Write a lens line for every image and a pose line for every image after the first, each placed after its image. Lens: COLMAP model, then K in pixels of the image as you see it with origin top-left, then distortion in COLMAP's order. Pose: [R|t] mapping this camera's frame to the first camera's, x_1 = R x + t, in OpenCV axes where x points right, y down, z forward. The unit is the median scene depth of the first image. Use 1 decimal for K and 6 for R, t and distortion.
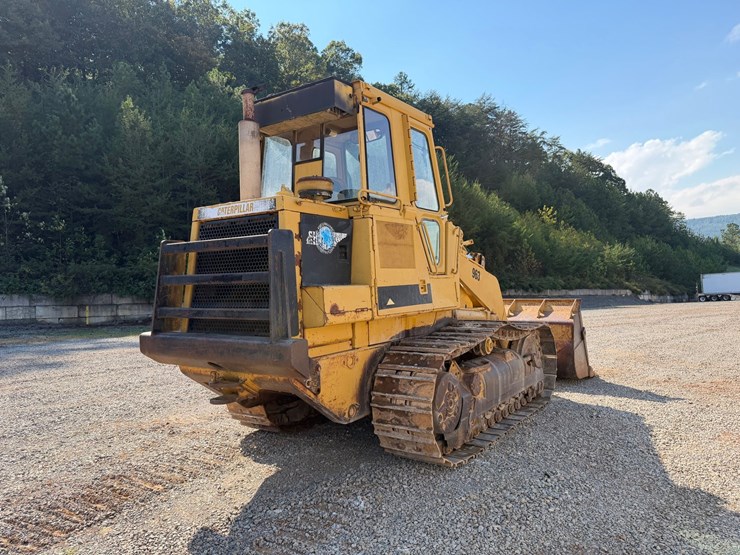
lens RADIAL K [[527.1, 0, 366.8], [0, 527.1, 272.3], [0, 0, 1]] dist [0.042811, -0.051897]
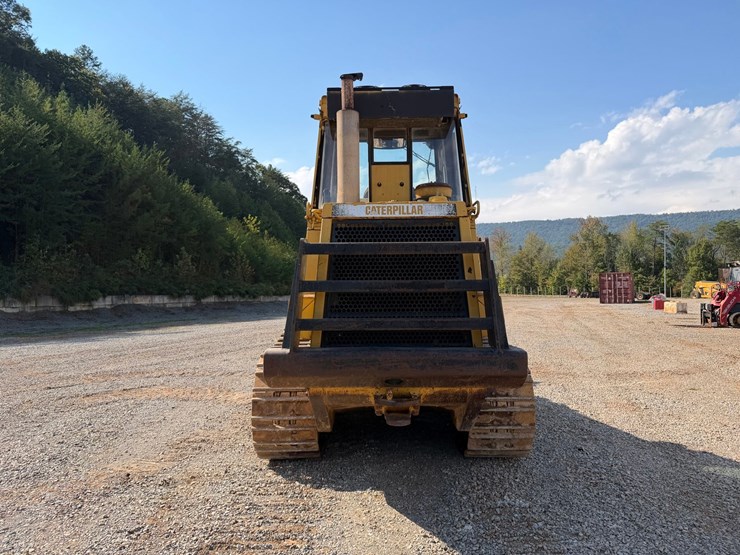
lens RADIAL K [[527.1, 0, 371.7], [0, 527.1, 271.0], [0, 0, 1]] dist [0.042811, -0.051897]
pose [[0.815708, 0.034850, 0.577413, -0.076444], [-0.027009, 0.999389, -0.022163, 0.000683], [-0.577833, 0.002483, 0.816152, 0.026772]]
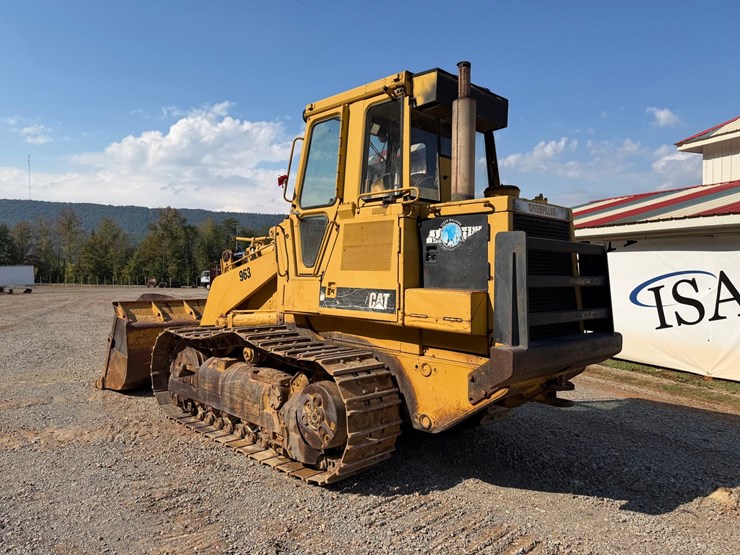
lens RADIAL K [[527.1, 0, 360.3], [0, 527.1, 274.6], [0, 0, 1]] dist [0.042811, -0.051897]
pose [[0.161708, 0.028957, 0.986414, -0.121501], [-0.038181, 0.999005, -0.023067, 0.003283], [-0.986100, -0.033932, 0.162653, 0.111147]]
